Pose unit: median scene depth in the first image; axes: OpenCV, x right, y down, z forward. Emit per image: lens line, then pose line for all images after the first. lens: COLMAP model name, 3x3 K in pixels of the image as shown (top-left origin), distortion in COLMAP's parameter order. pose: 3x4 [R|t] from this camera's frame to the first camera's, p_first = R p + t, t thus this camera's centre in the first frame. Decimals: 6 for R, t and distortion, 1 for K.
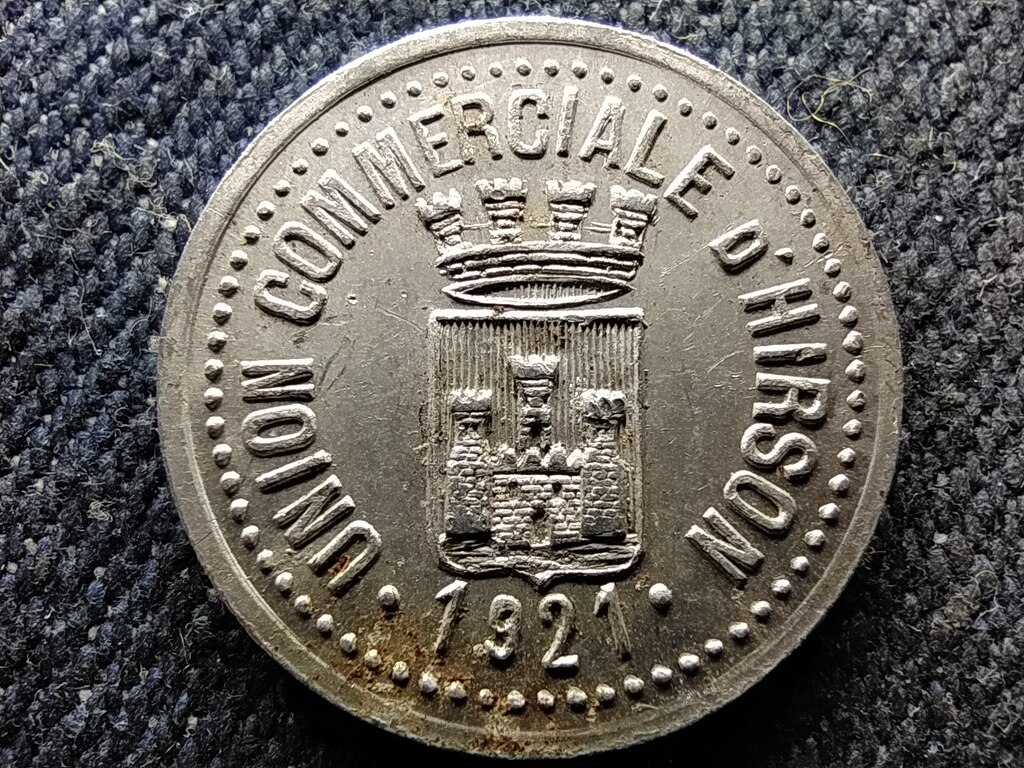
lens RADIAL K [[419.0, 0, 497.5], [0, 419.0, 398.3], [0, 0, 1]] dist [0.002105, -0.004478]
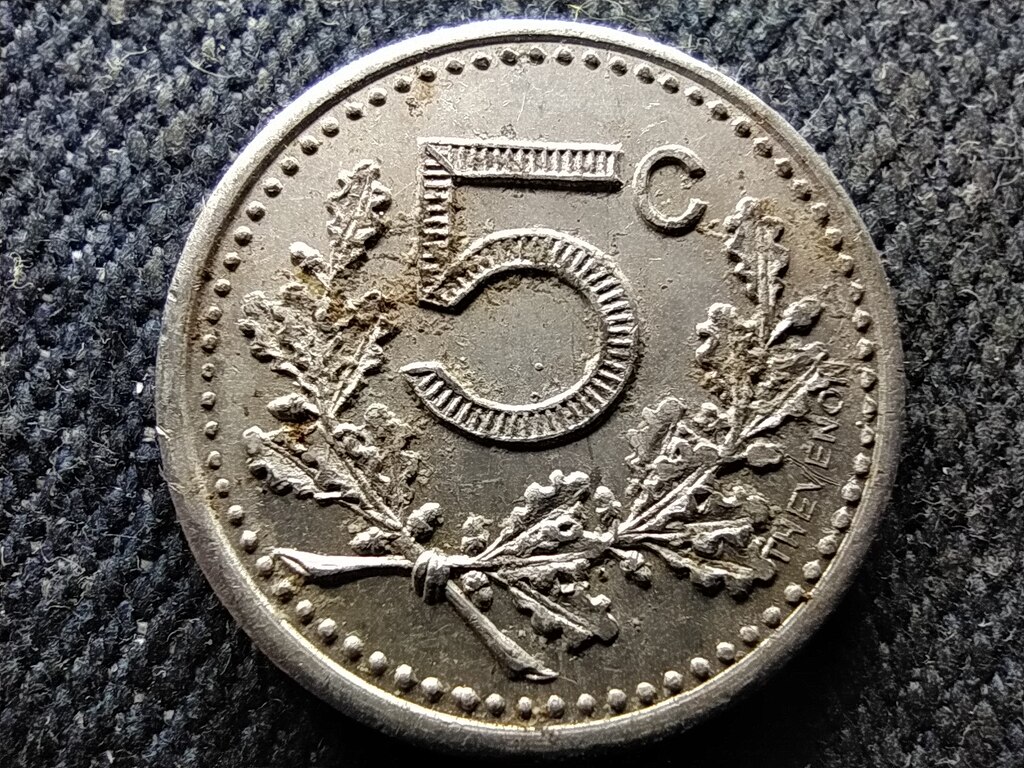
lens RADIAL K [[414.5, 0, 503.1], [0, 414.5, 407.1], [0, 0, 1]] dist [-0.001293, -0.003392]
pose [[0.997179, -0.074035, 0.012371, 0.511887], [0.074078, 0.997248, -0.003004, 0.217142], [-0.012114, 0.003912, 0.999919, 0.011129]]
